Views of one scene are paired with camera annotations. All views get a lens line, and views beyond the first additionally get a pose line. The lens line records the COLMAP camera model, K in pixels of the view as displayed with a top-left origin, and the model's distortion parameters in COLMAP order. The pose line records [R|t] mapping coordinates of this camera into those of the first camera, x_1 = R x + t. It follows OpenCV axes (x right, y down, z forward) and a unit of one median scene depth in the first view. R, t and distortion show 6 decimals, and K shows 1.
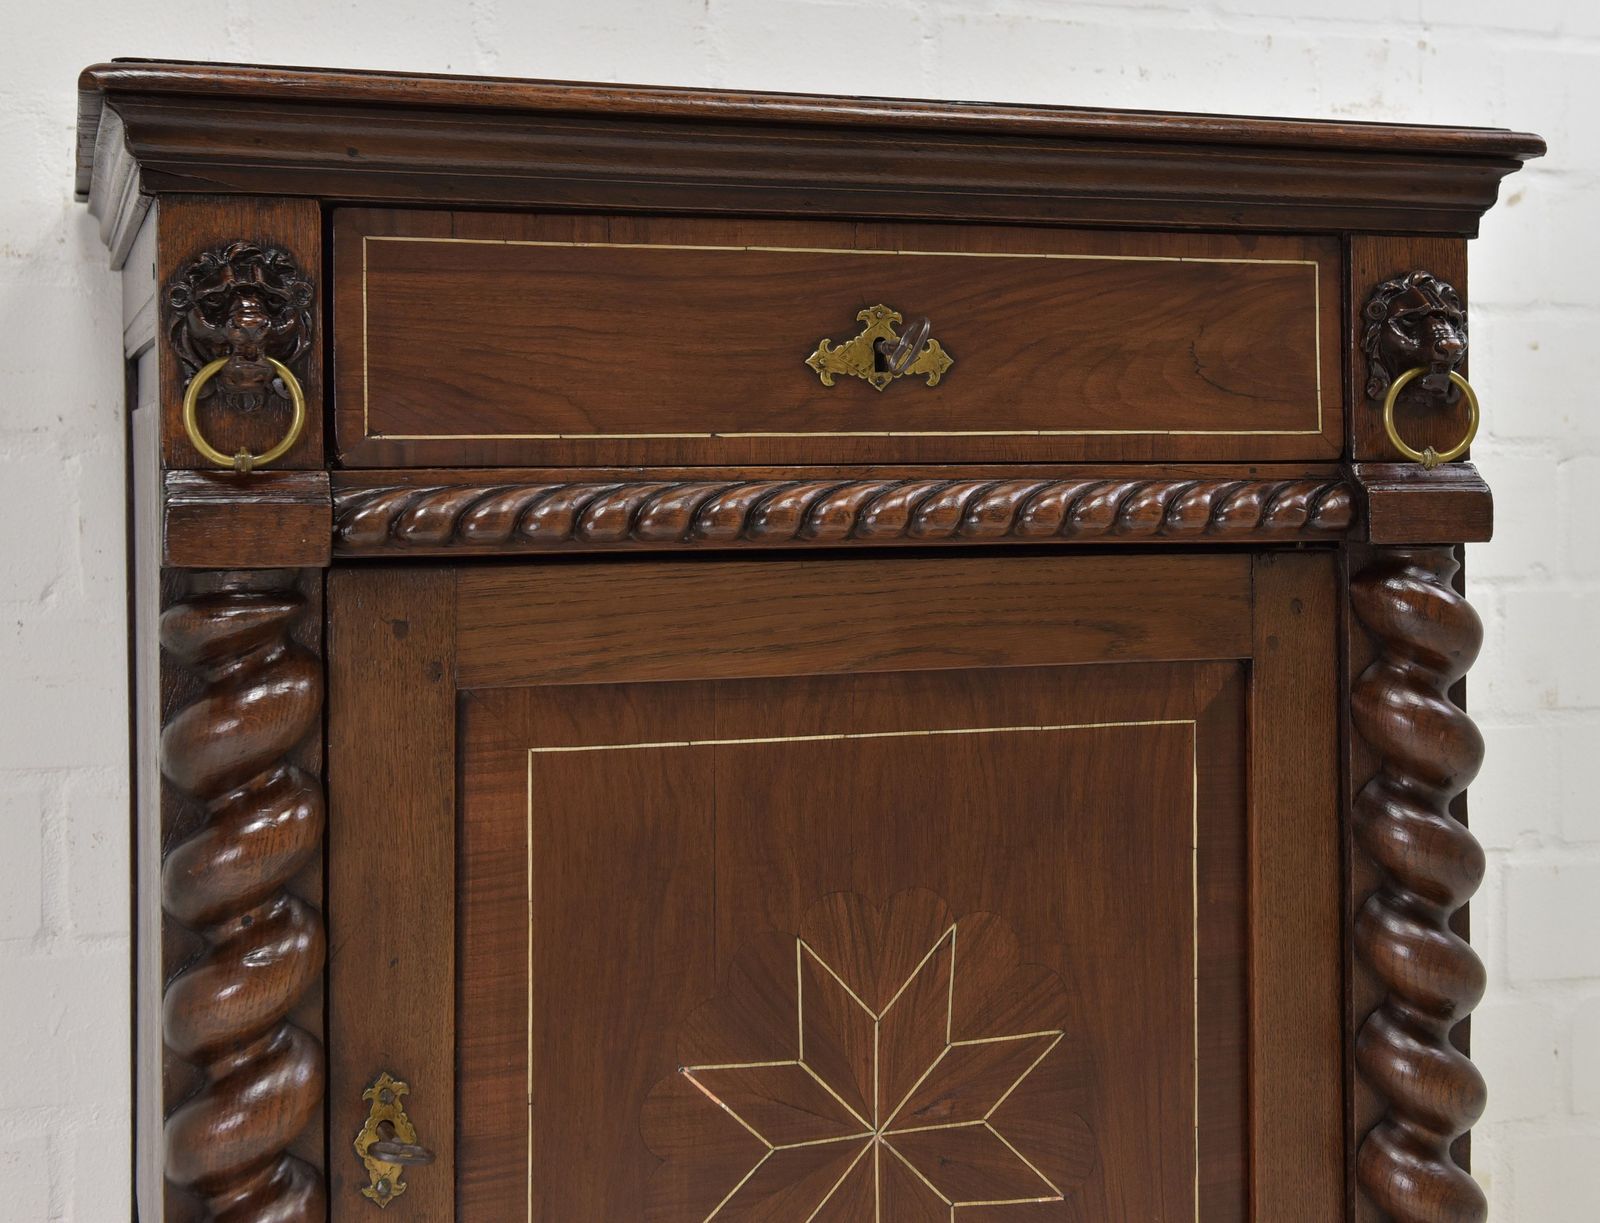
lens RADIAL K [[2284.0, 0, 867.6], [0, 2284.0, 462.6], [0, 0, 1]] dist [0.032878, 0.038492]
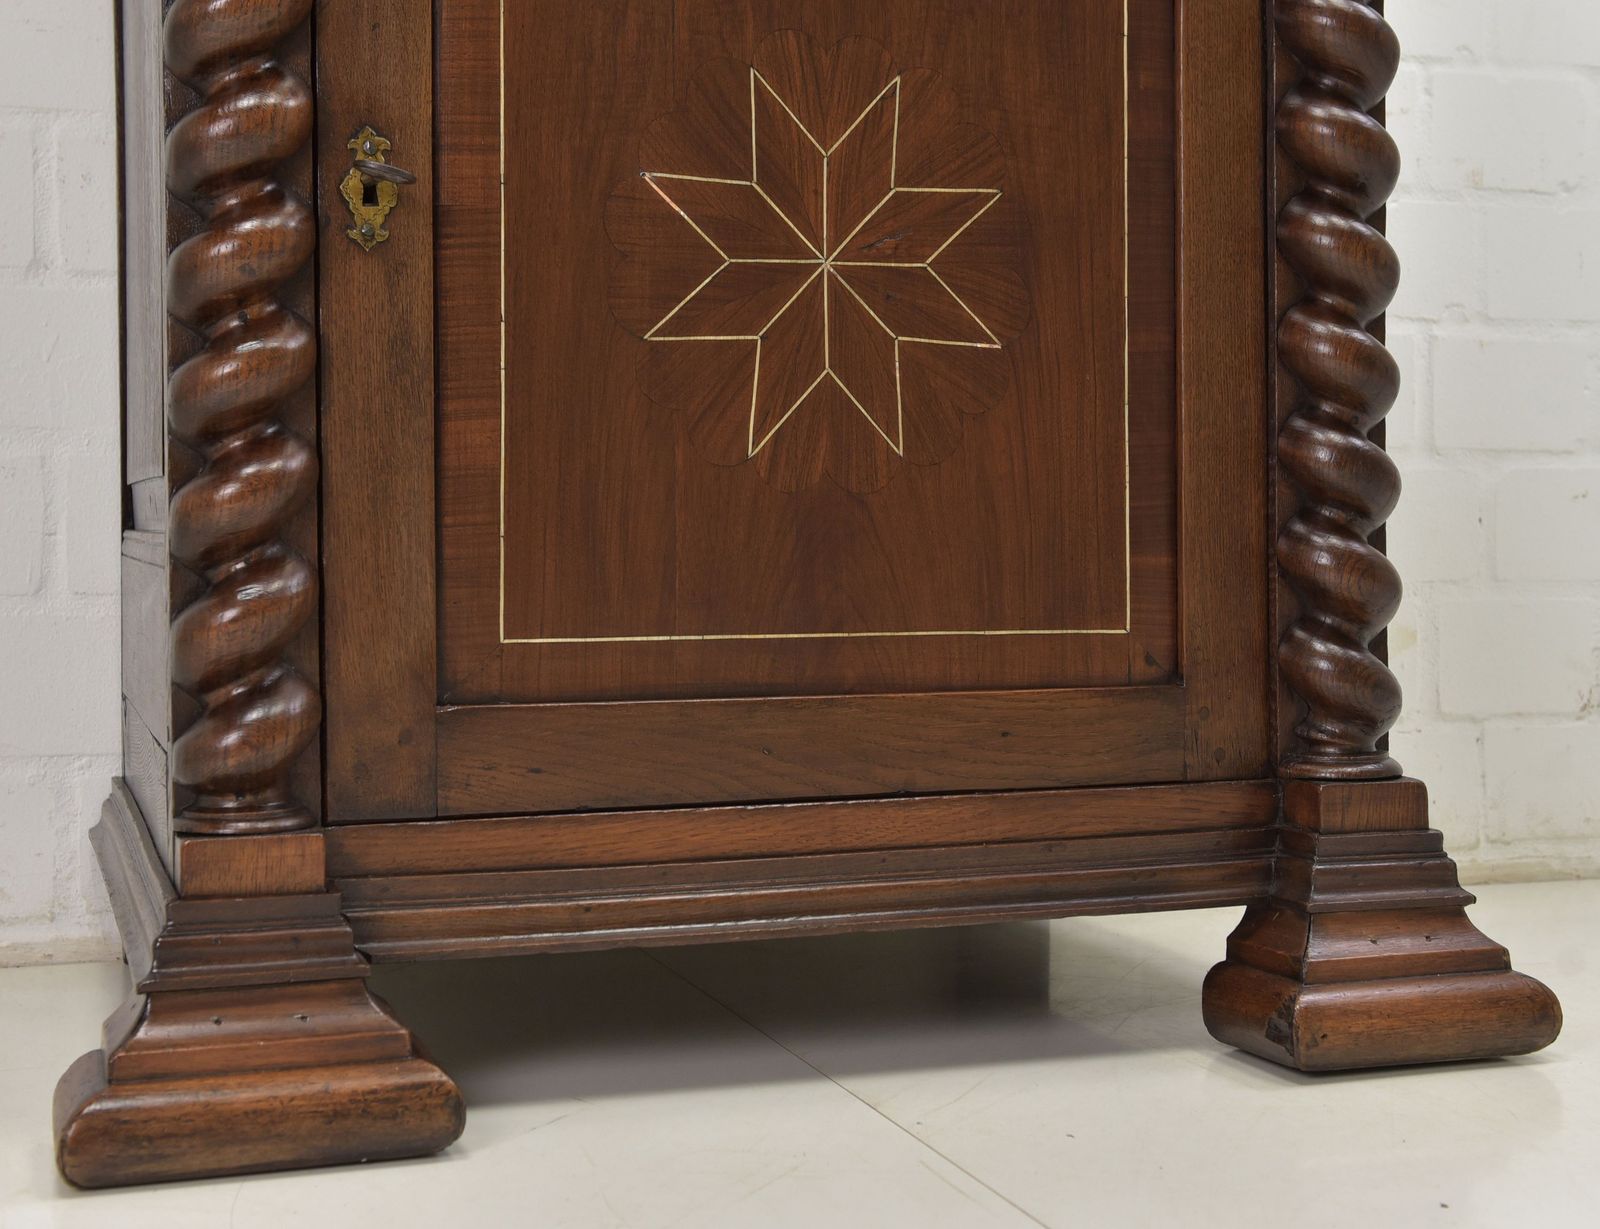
lens RADIAL K [[2295.7, 0, 801.3], [0, 2295.7, 511.1], [0, 0, 1]] dist [0.034248, 0.031120]
pose [[0.999971, -0.001388, -0.007515, 0.000522], [0.001360, 0.999992, -0.003804, 0.412902], [0.007520, 0.003793, 0.999965, -0.070397]]
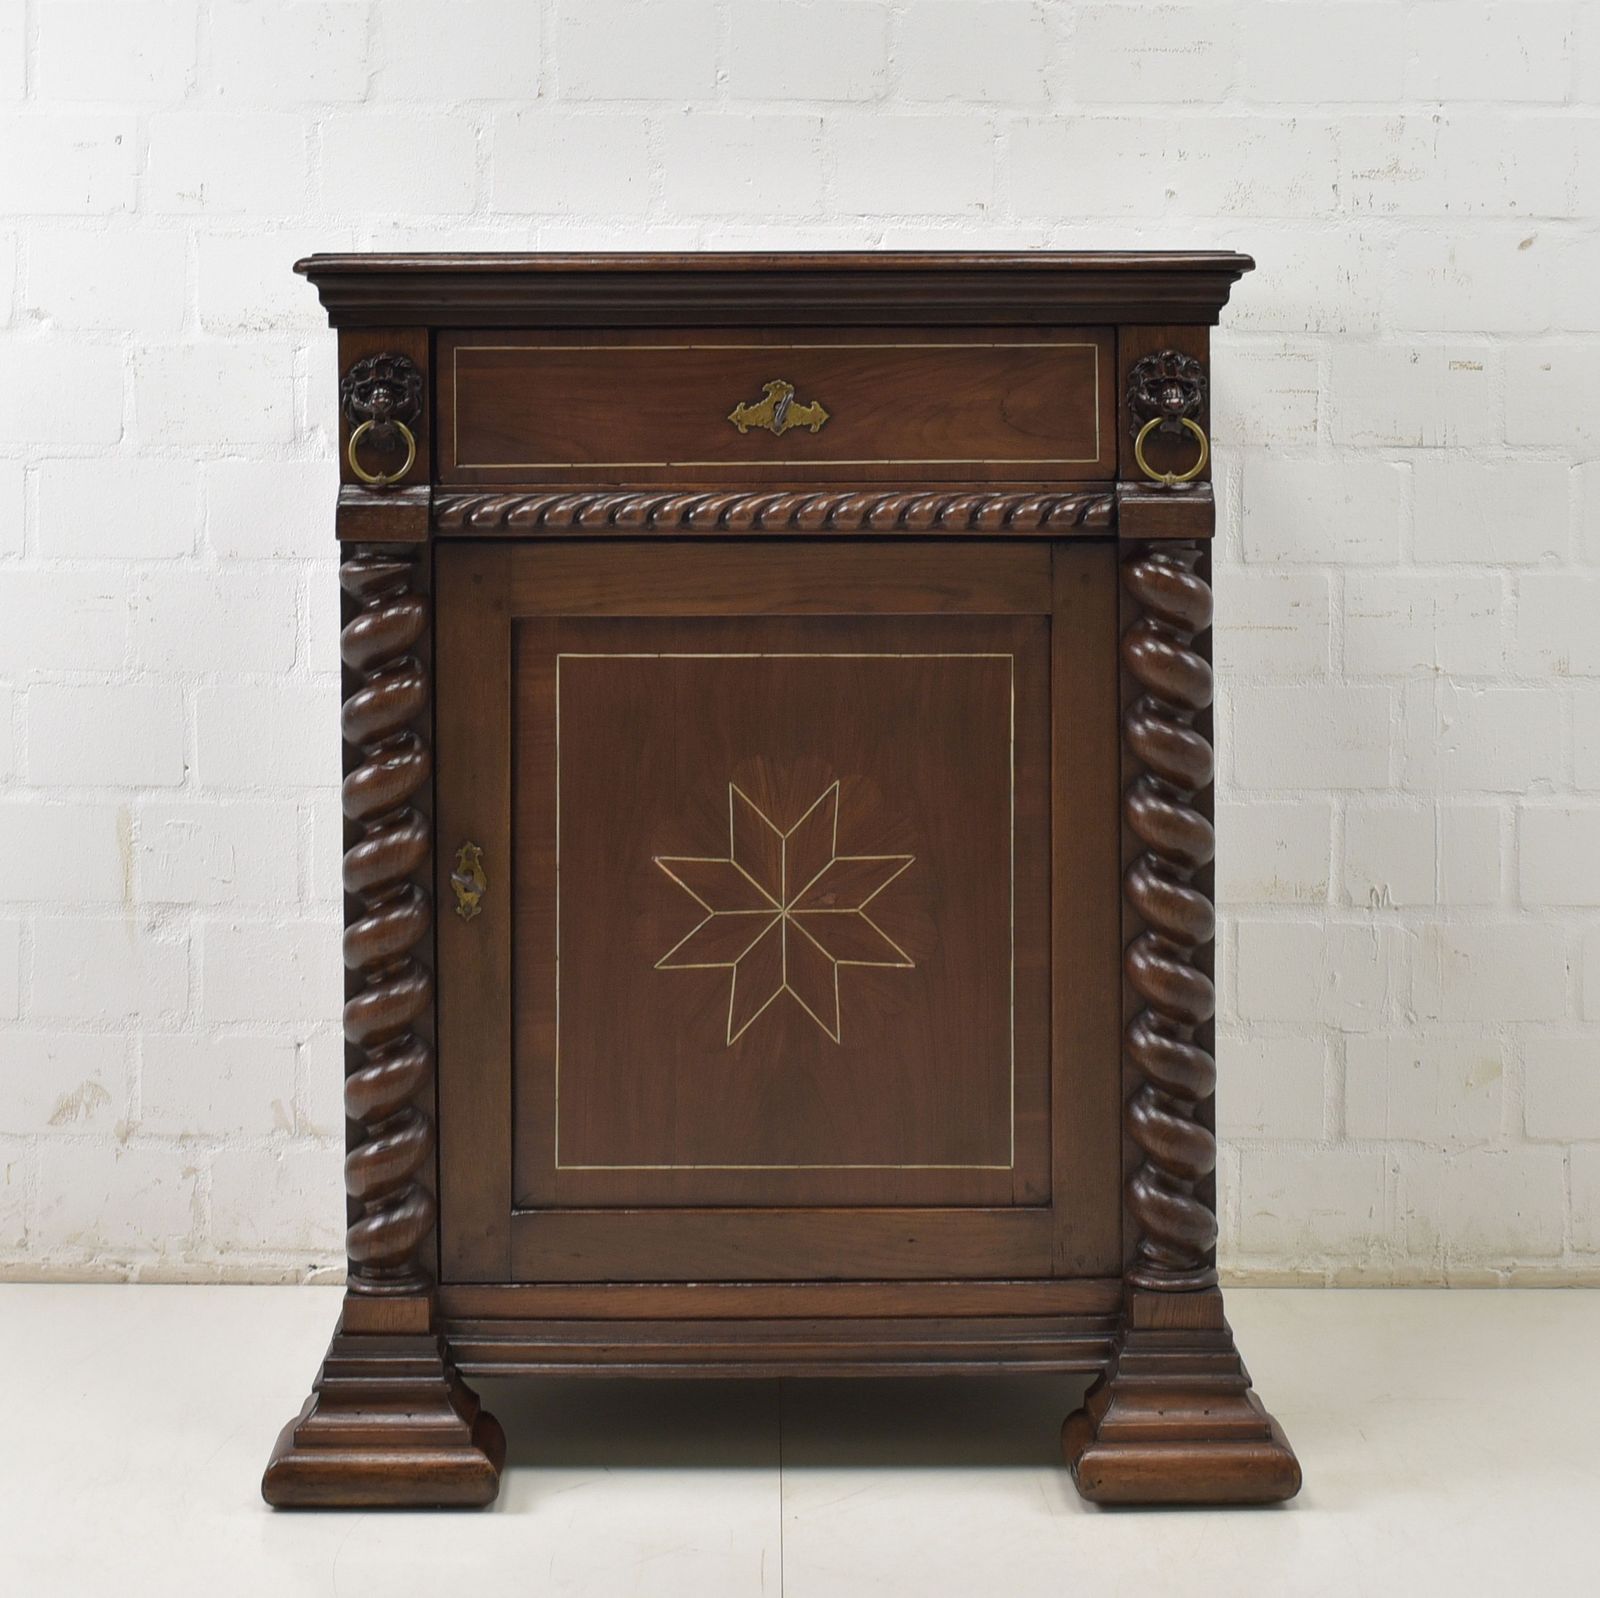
lens RADIAL K [[2977.0, 0, 765.5], [0, 2977.0, 356.7], [0, 0, 1]] dist [-0.032812, -0.003925]
pose [[0.947479, -0.002030, -0.319811, 0.639404], [-0.001872, 0.999928, -0.011892, -0.059941], [0.319812, 0.011866, 0.947407, -0.924276]]
